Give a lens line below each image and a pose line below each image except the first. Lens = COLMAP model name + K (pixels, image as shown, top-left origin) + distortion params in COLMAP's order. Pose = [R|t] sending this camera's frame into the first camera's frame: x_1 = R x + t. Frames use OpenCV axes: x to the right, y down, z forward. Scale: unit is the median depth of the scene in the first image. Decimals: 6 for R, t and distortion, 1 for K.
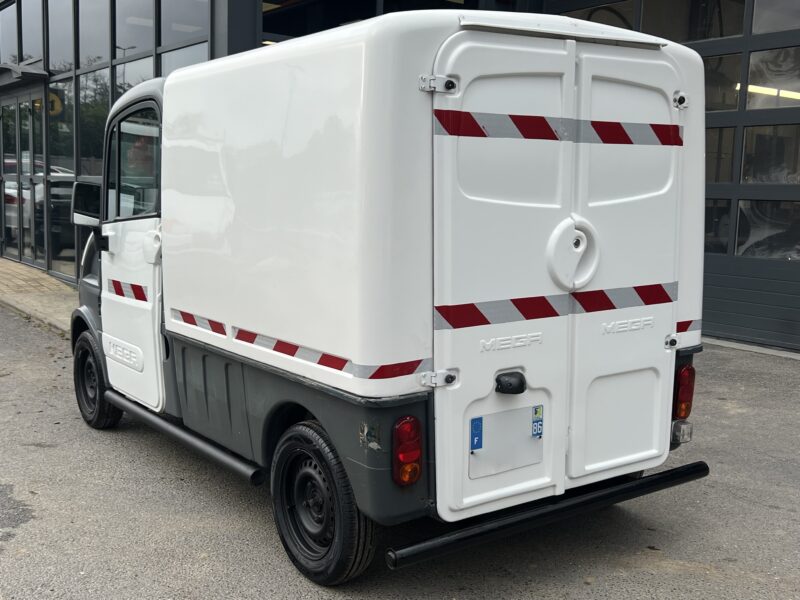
lens RADIAL K [[910.1, 0, 400.0], [0, 910.1, 300.0], [0, 0, 1]] dist [0.133222, -0.038523]
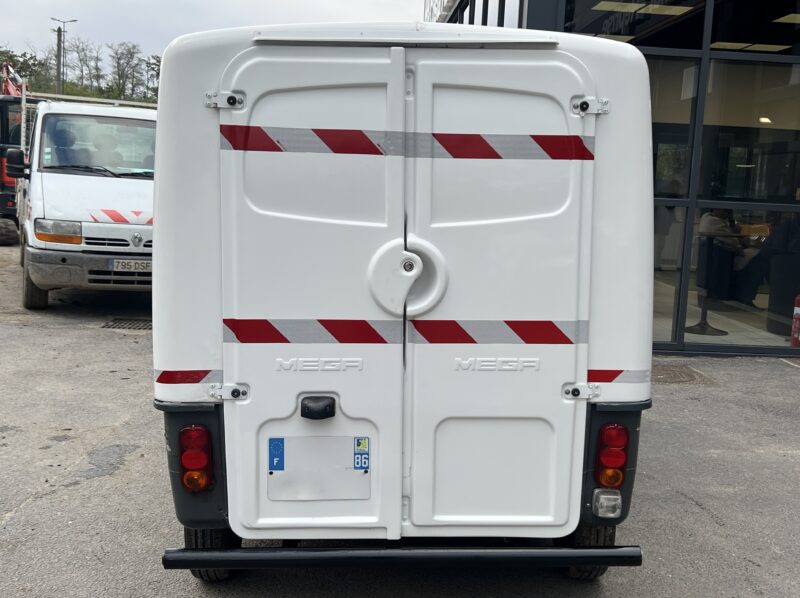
lens RADIAL K [[910.1, 0, 400.0], [0, 910.1, 299.0], [0, 0, 1]] dist [0.133222, -0.038523]
pose [[0.837716, 0.068187, -0.541833, 0.696686], [-0.083032, 0.996542, -0.002963, -0.026415], [0.539758, 0.047472, 0.840481, 0.234477]]
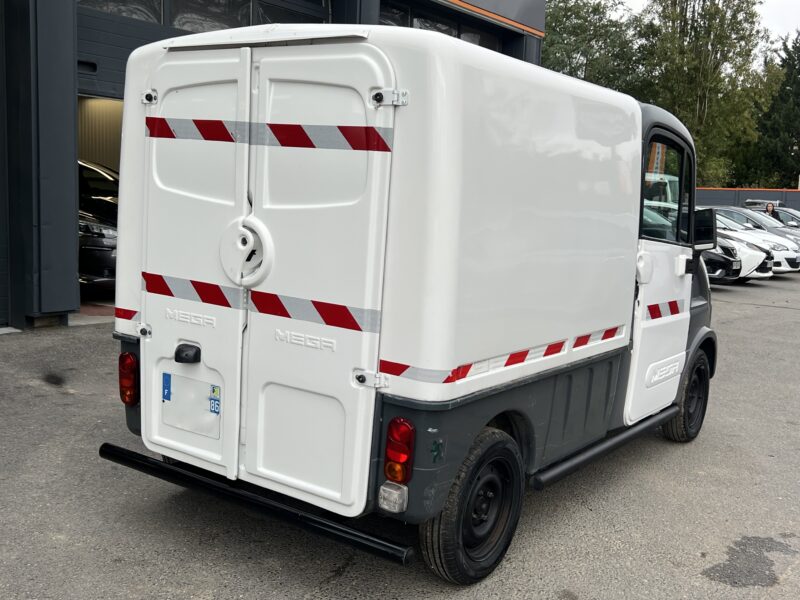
lens RADIAL K [[854.4, 0, 400.0], [0, 854.4, 300.0], [0, 0, 1]] dist [0.097240, -0.016054]
pose [[0.335282, 0.145315, -0.930844, 1.189856], [-0.187675, 0.978532, 0.085161, -0.115066], [0.923236, 0.146143, 0.355356, 0.843992]]
